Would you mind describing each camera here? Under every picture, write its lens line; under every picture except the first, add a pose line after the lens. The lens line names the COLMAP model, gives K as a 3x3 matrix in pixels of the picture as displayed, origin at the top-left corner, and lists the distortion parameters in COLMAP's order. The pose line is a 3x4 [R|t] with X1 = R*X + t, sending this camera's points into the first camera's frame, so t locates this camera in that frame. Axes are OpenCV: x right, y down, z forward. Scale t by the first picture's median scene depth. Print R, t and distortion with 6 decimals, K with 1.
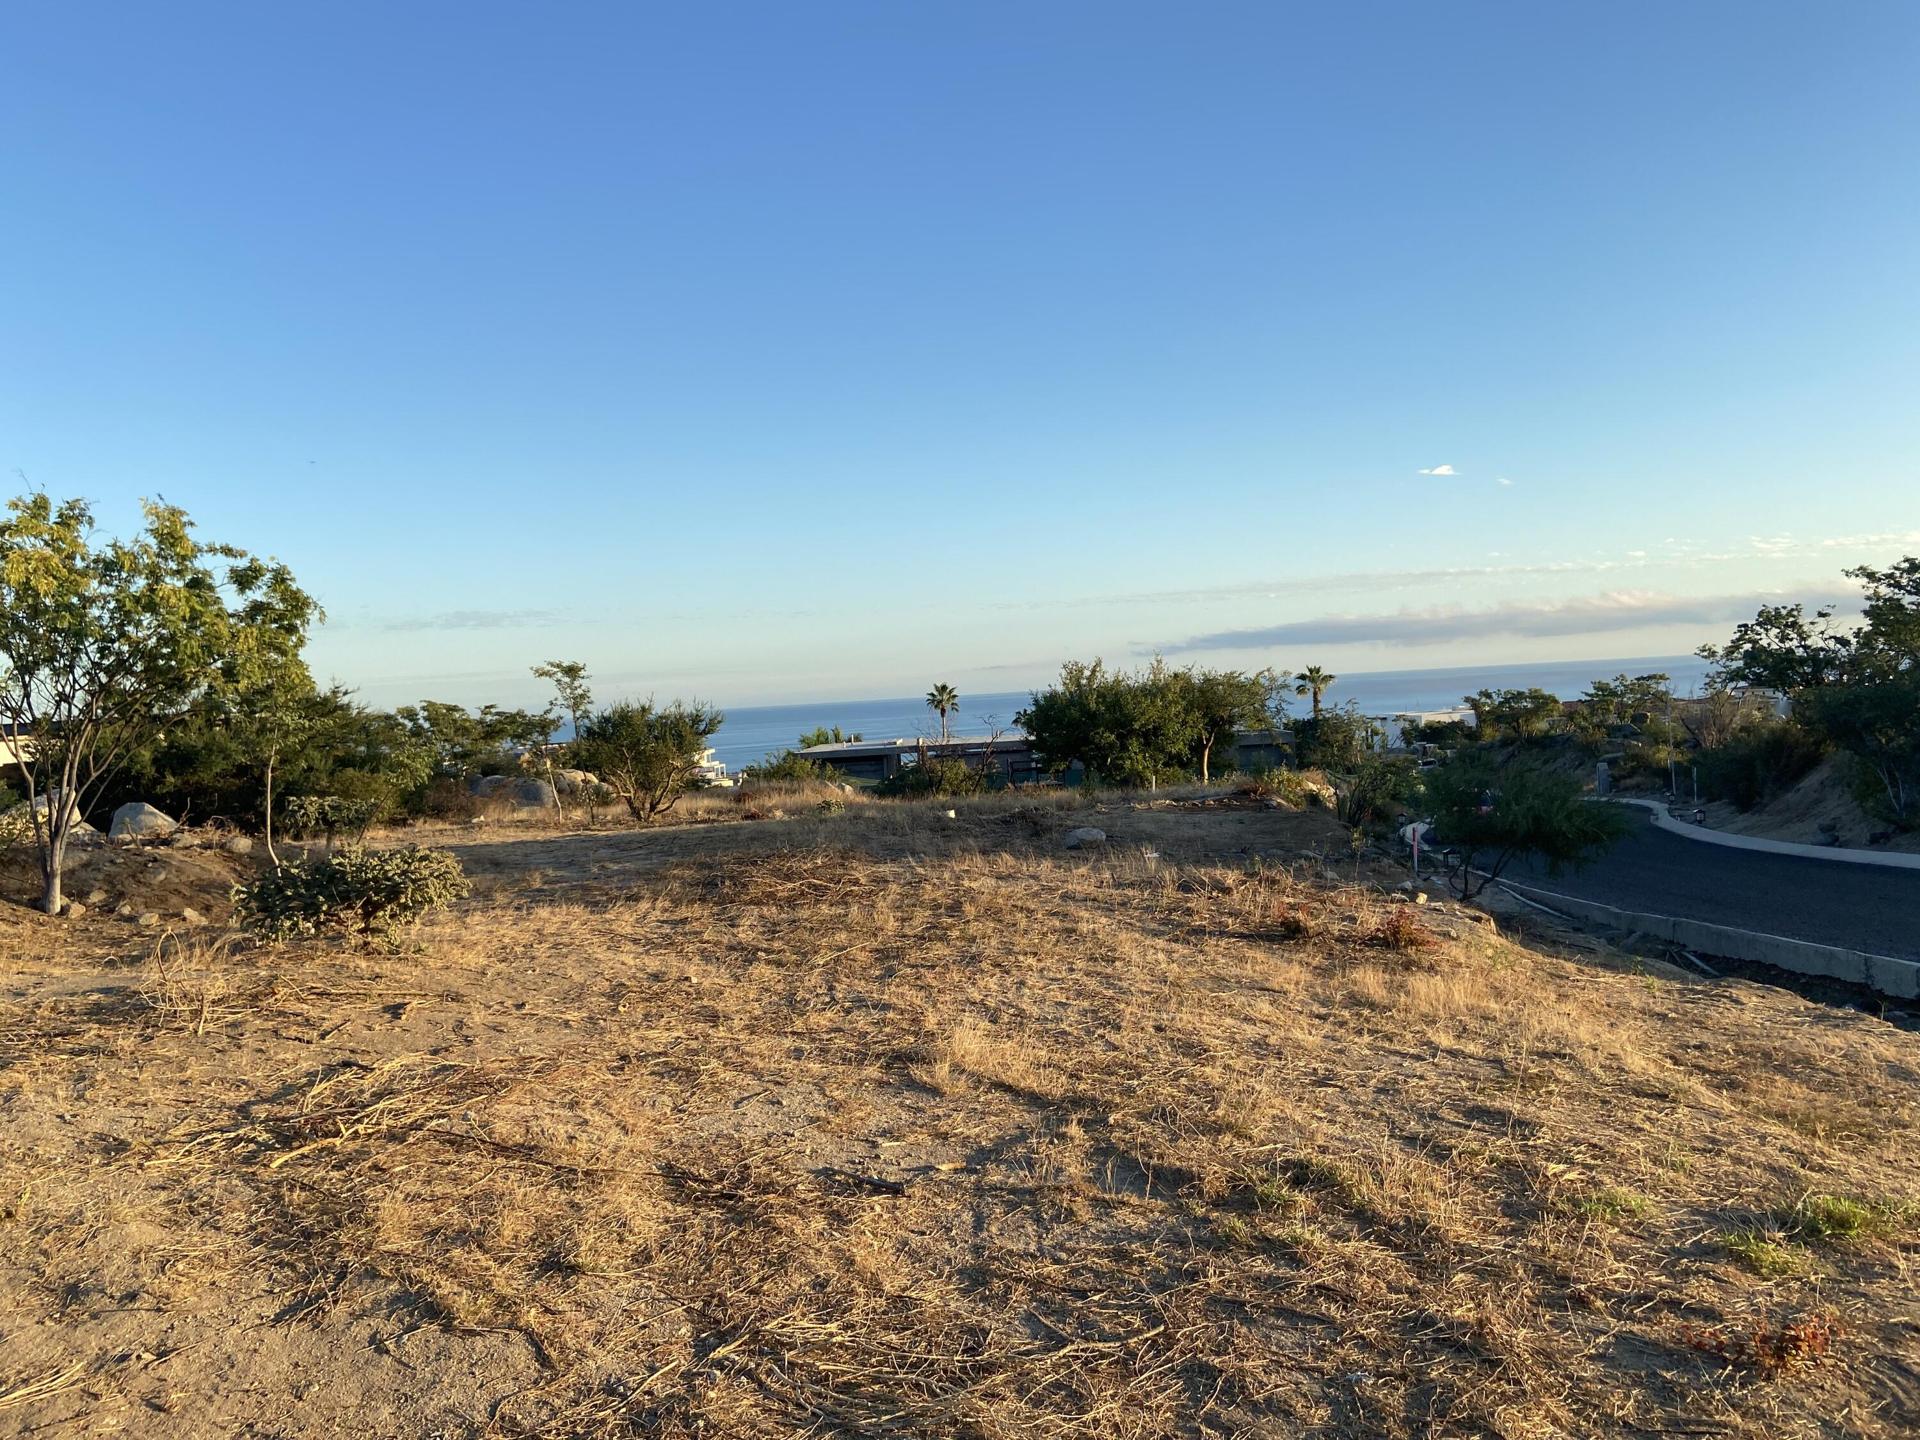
lens RADIAL K [[1439.6, 0, 936.7], [0, 1439.6, 706.2], [0, 0, 1]] dist [0.122243, -0.152212]
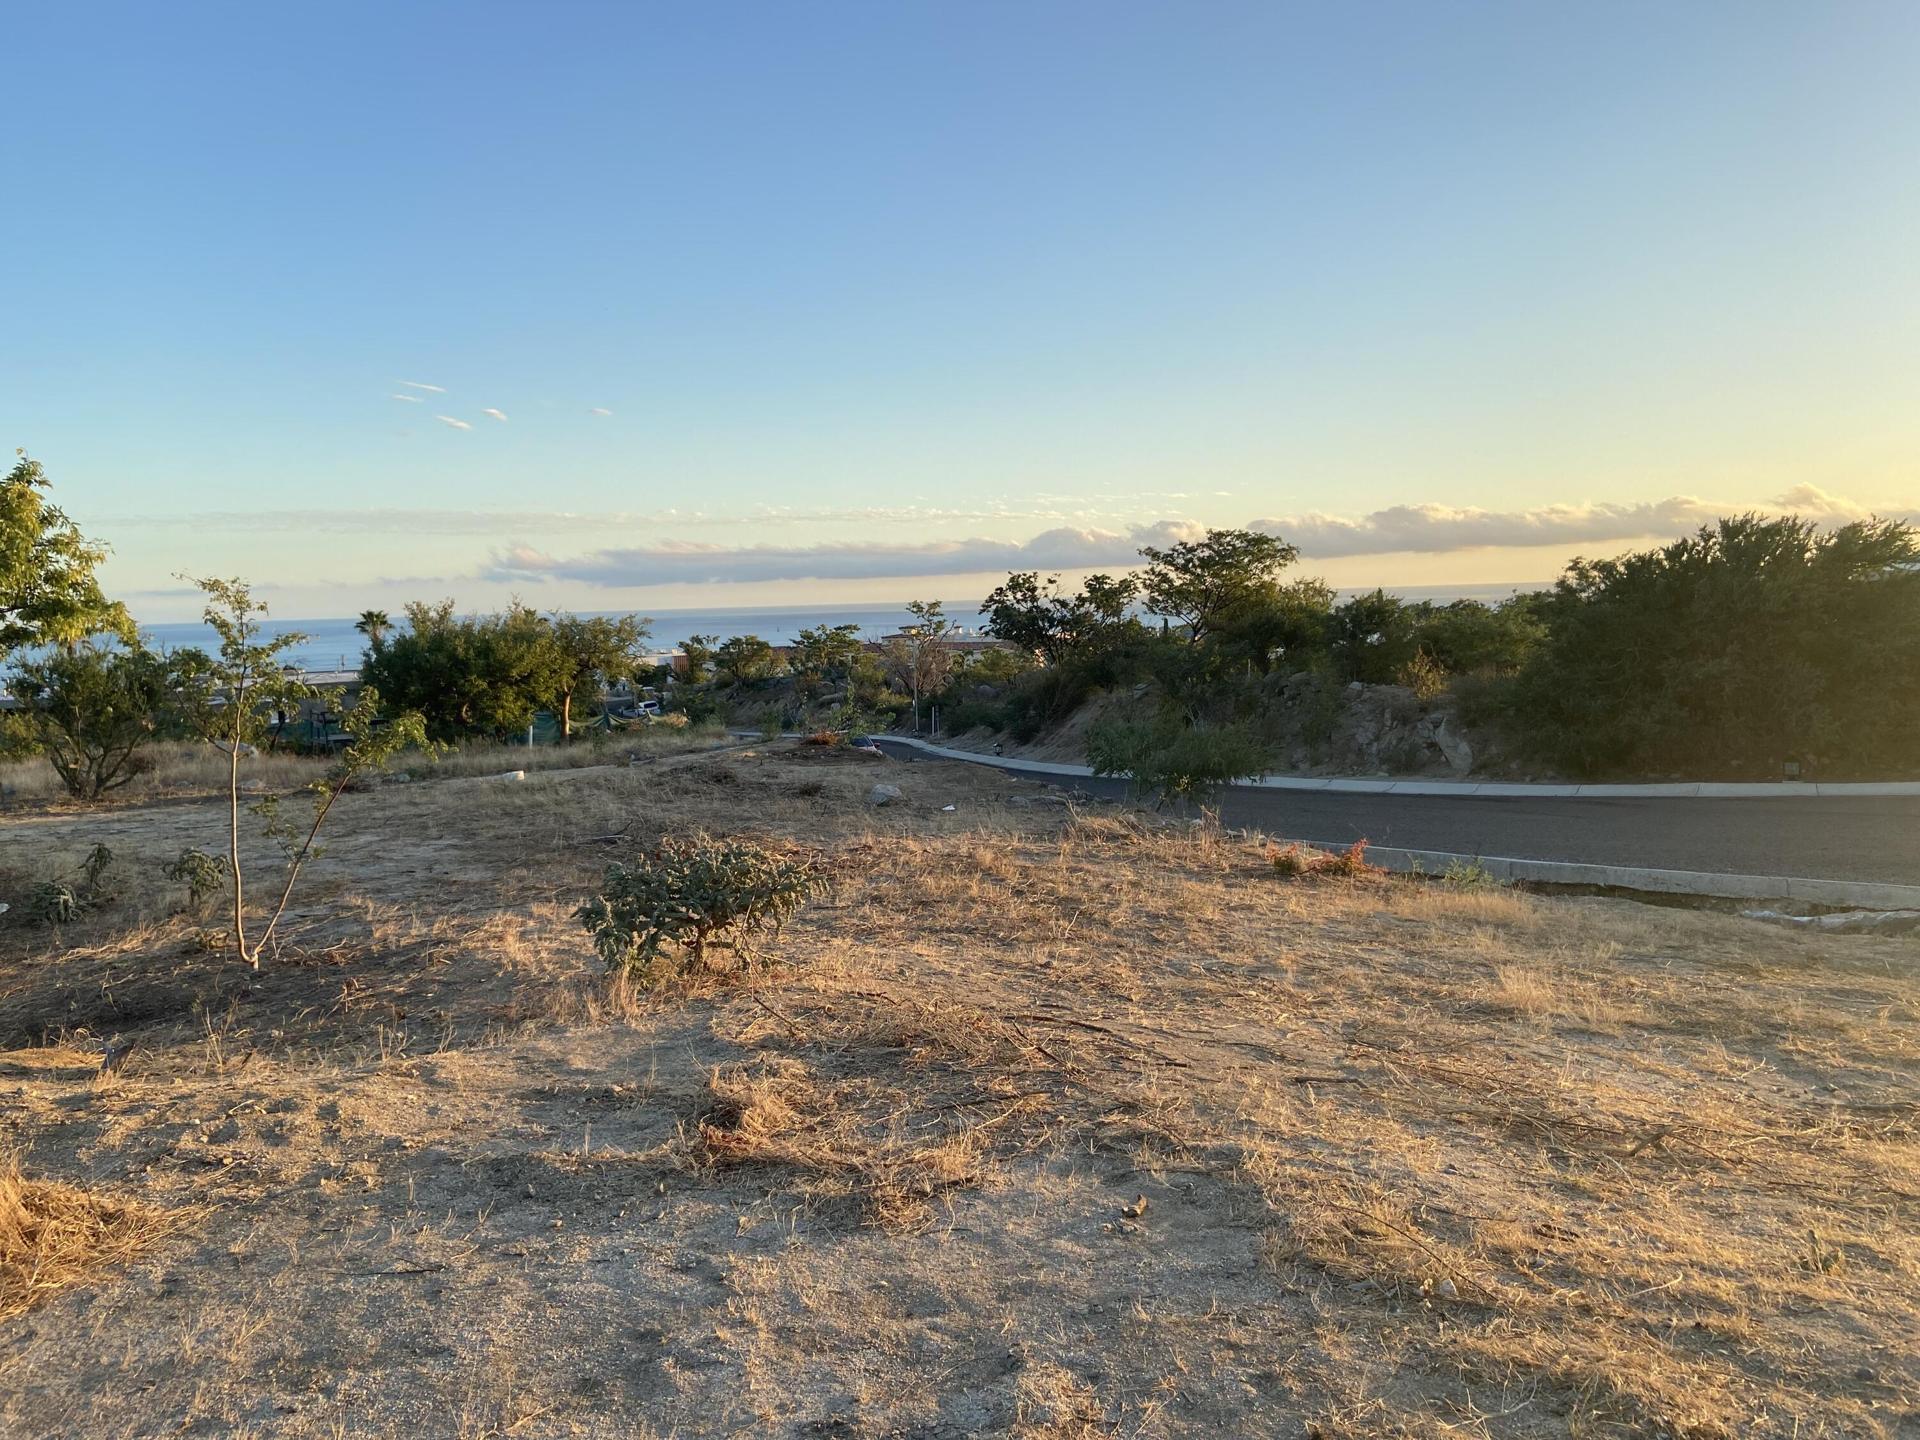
lens RADIAL K [[1439.6, 0, 946.1], [0, 1439.6, 699.6], [0, 0, 1]] dist [0.122243, -0.152212]
pose [[0.835035, -0.009972, 0.550106, -0.481237], [-0.009763, 0.999410, 0.032937, -0.009449], [-0.550110, -0.032874, 0.834445, 0.162982]]
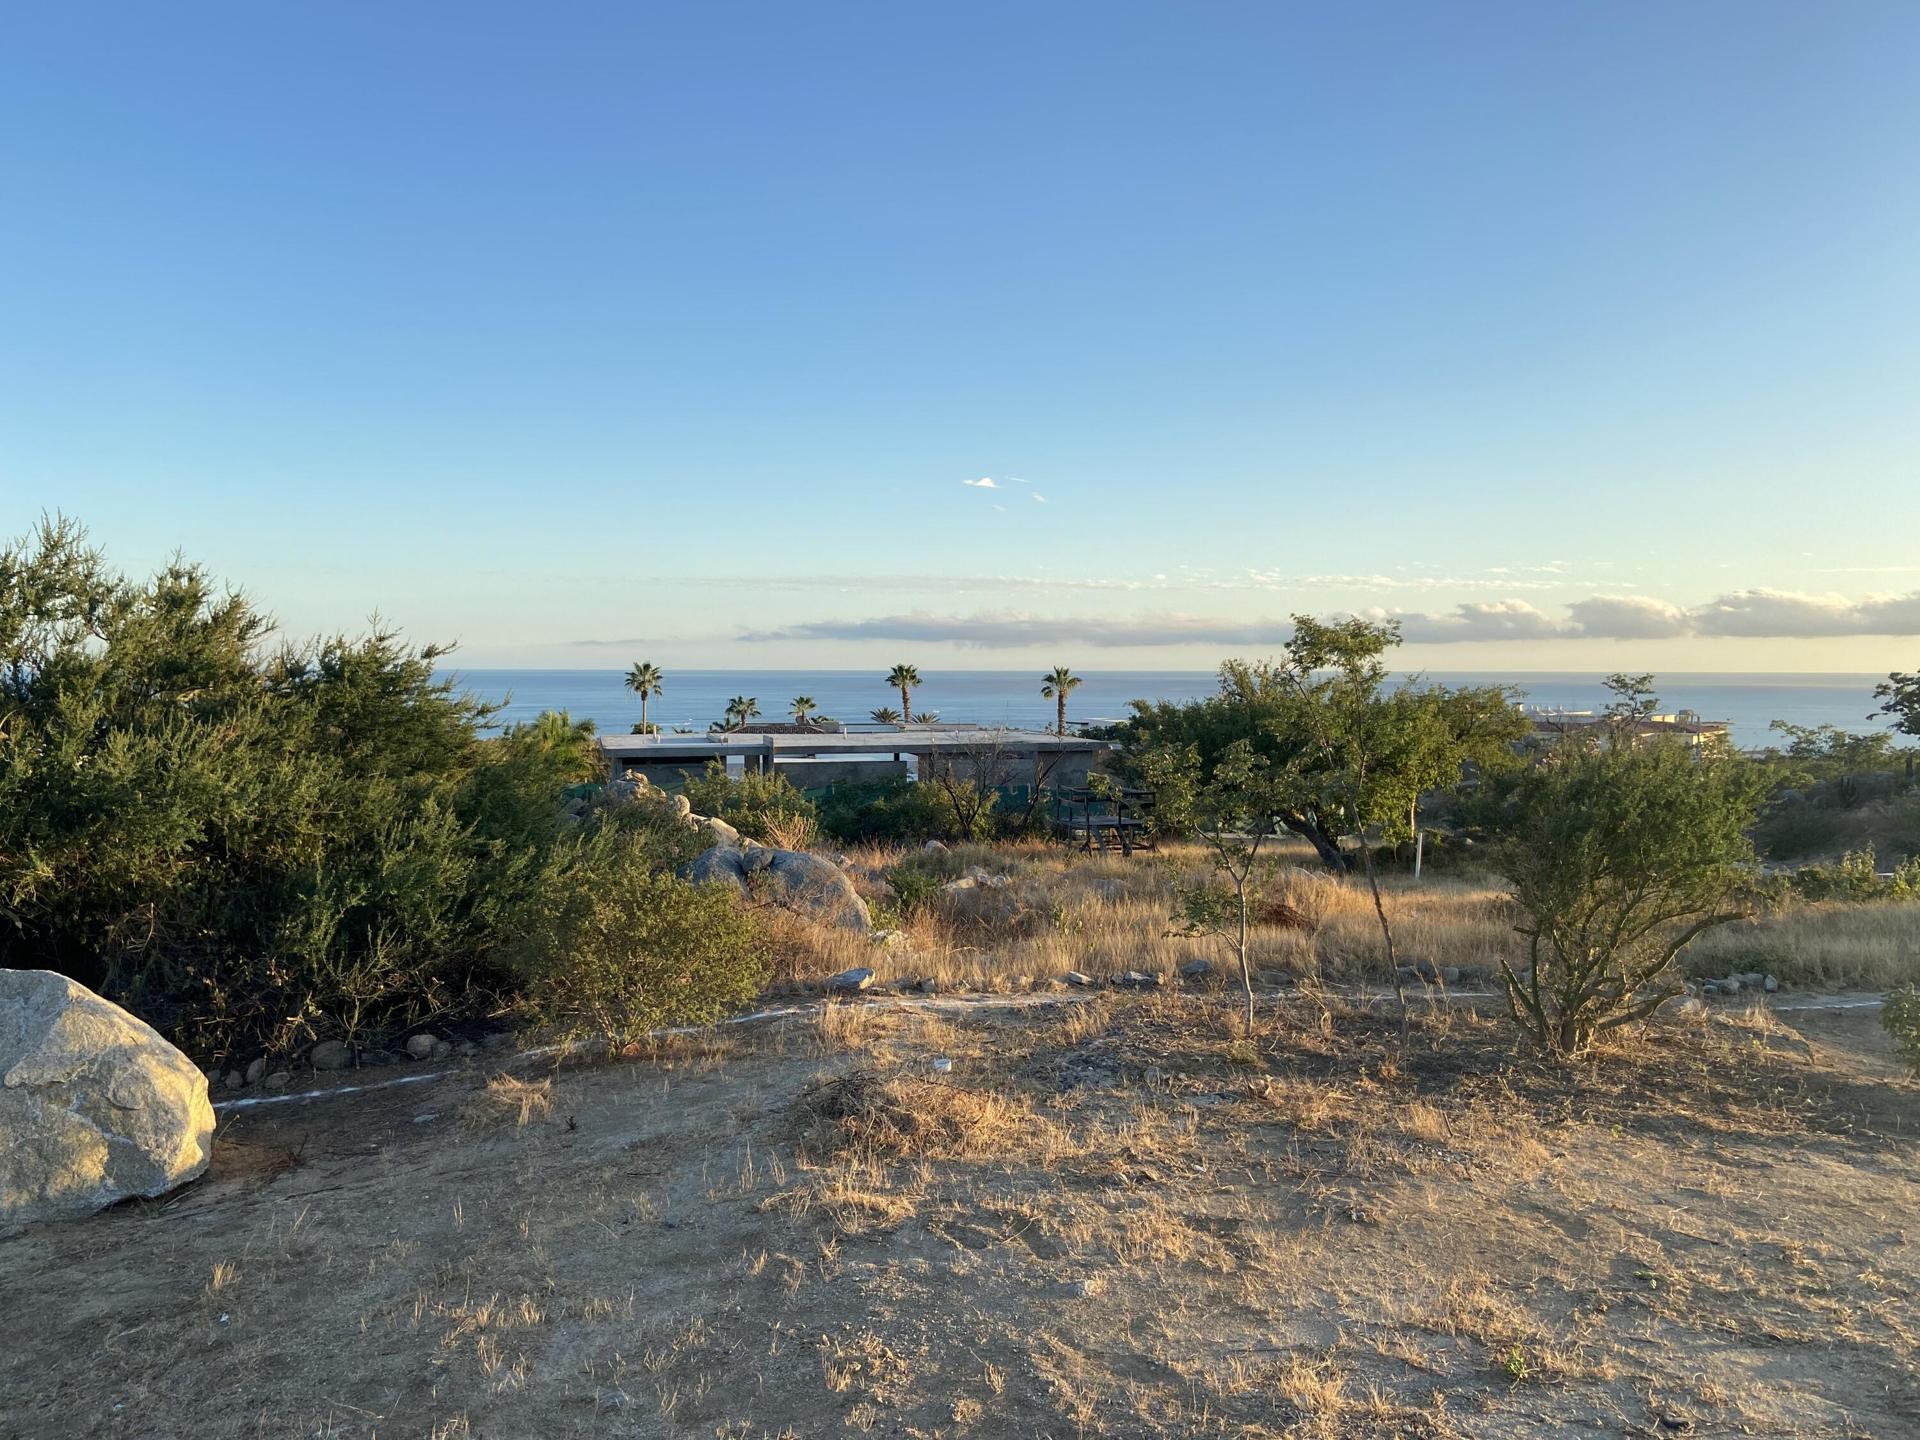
lens RADIAL K [[1439.6, 0, 937.0], [0, 1439.6, 725.0], [0, 0, 1]] dist [0.122243, -0.152212]
pose [[0.954956, 0.046009, 0.293160, -0.909333], [-0.052900, 0.998478, 0.015614, -0.006962], [-0.291996, -0.030419, 0.955936, 1.280841]]
